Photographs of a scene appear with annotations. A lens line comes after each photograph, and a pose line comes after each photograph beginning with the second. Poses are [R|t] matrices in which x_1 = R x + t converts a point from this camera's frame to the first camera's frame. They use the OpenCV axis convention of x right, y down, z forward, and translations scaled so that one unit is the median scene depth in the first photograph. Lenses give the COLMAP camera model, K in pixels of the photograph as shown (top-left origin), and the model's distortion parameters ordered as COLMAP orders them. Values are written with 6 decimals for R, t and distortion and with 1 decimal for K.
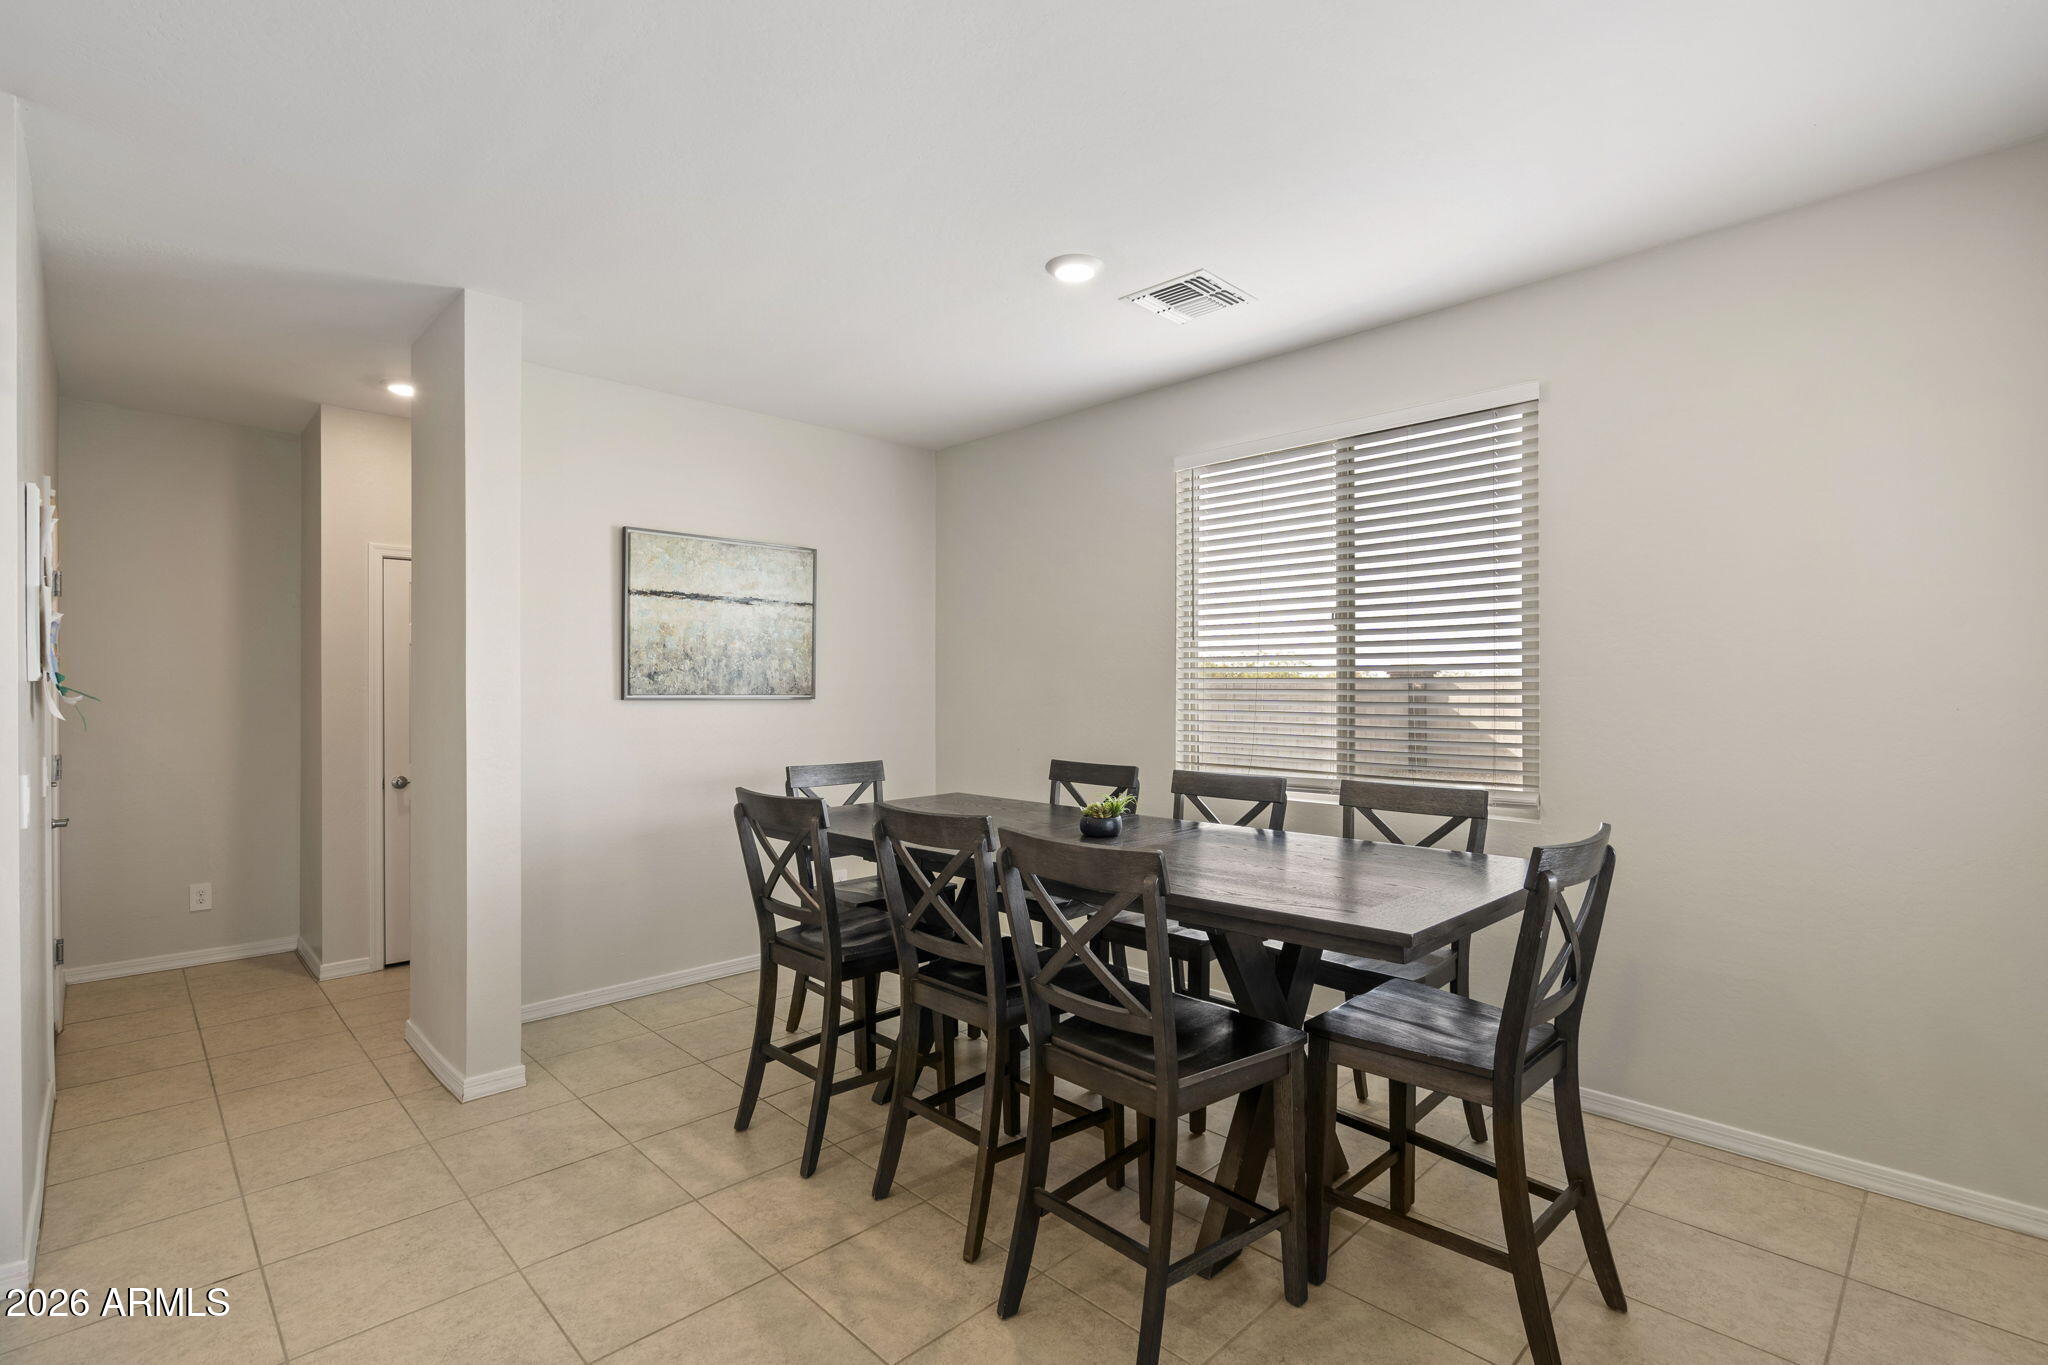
lens RADIAL K [[943.6, 0, 1026.4], [0, 943.6, 685.4], [0, 0, 1]] dist [-0.003064, -0.000082]
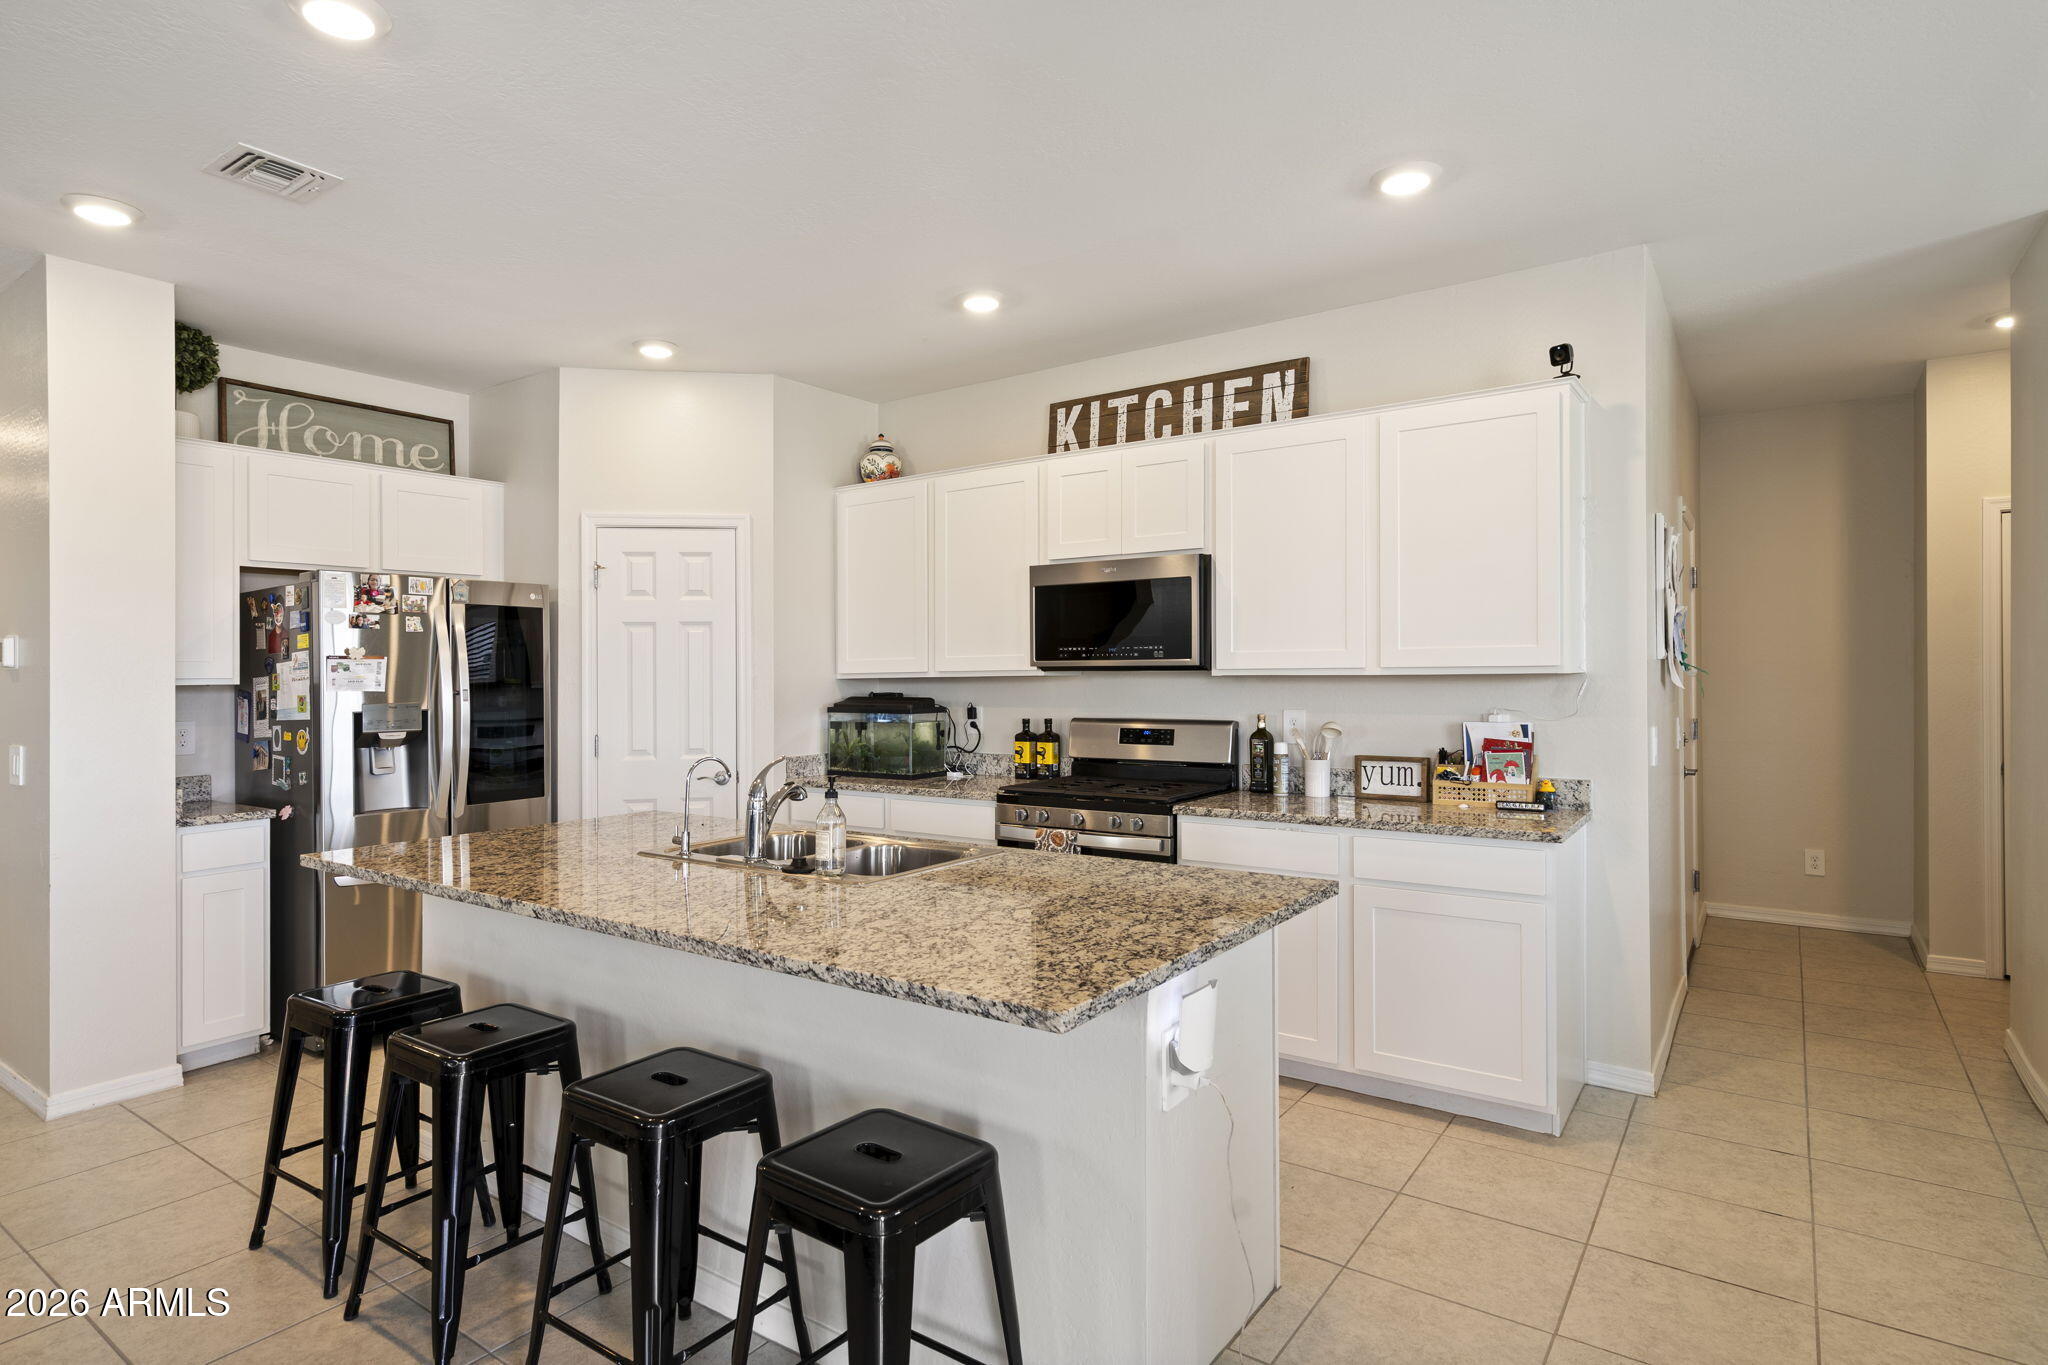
lens RADIAL K [[1073.6, 0, 1022.1], [0, 1073.6, 689.3], [0, 0, 1]] dist [0.001474, 0.000242]
pose [[0.188013, 0.016223, -0.982032, 0.218428], [0.014186, 0.999714, 0.019231, -0.003526], [0.982064, -0.017547, 0.187730, -0.144885]]
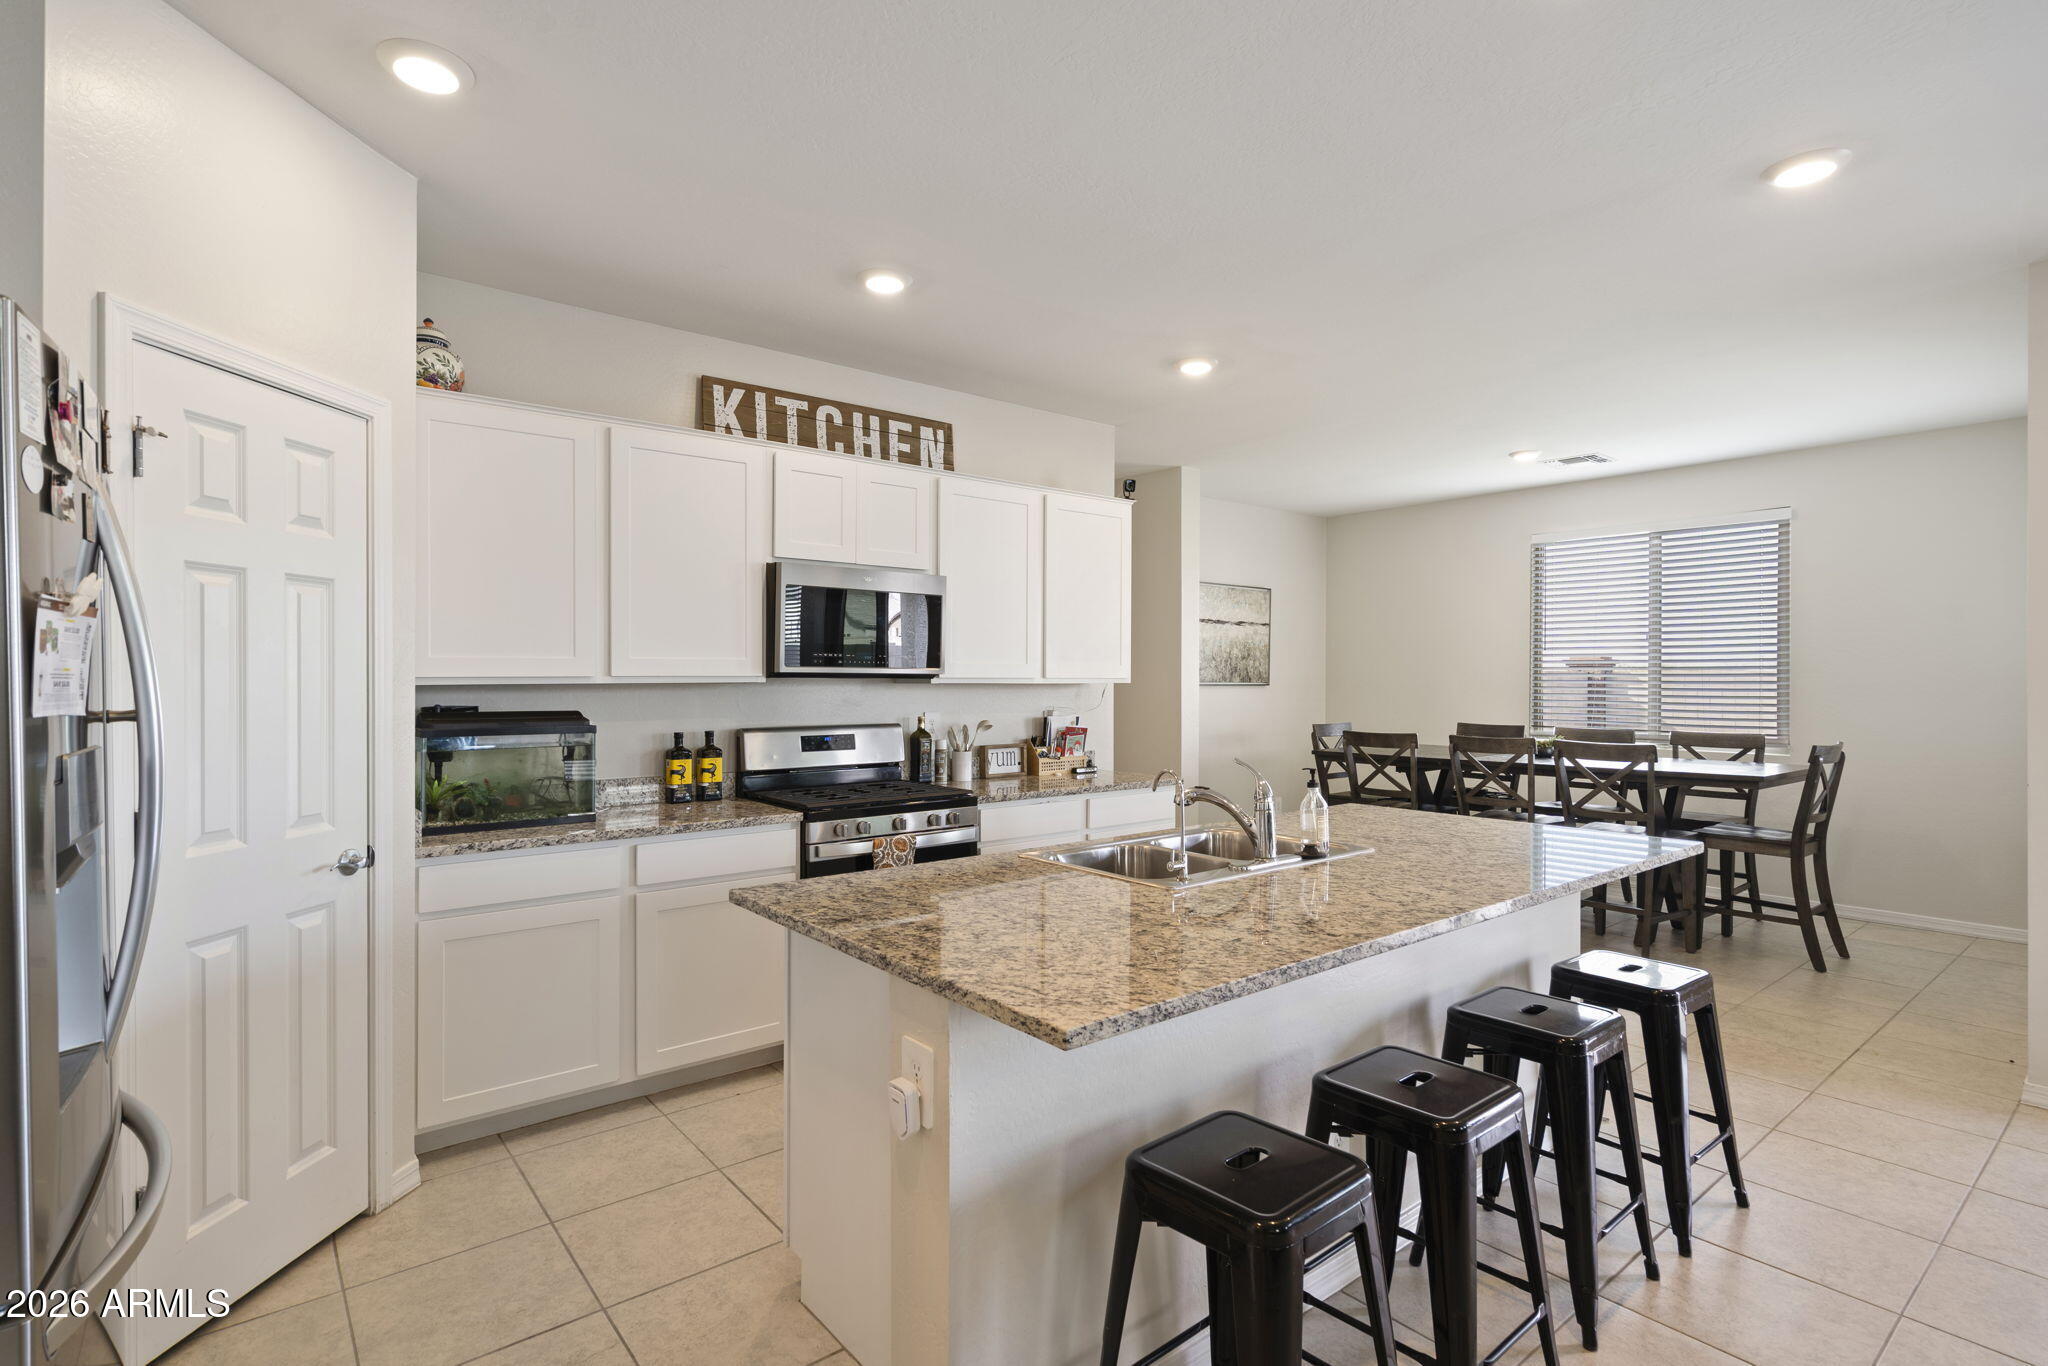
lens RADIAL K [[989.5, 0, 1013.8], [0, 989.5, 679.9], [0, 0, 1]] dist [0.001346, 0.000331]
pose [[0.995564, 0.003527, -0.094021, -0.697450], [-0.002944, 0.999976, 0.006337, -0.004650], [0.094041, -0.006032, 0.995550, -0.950613]]
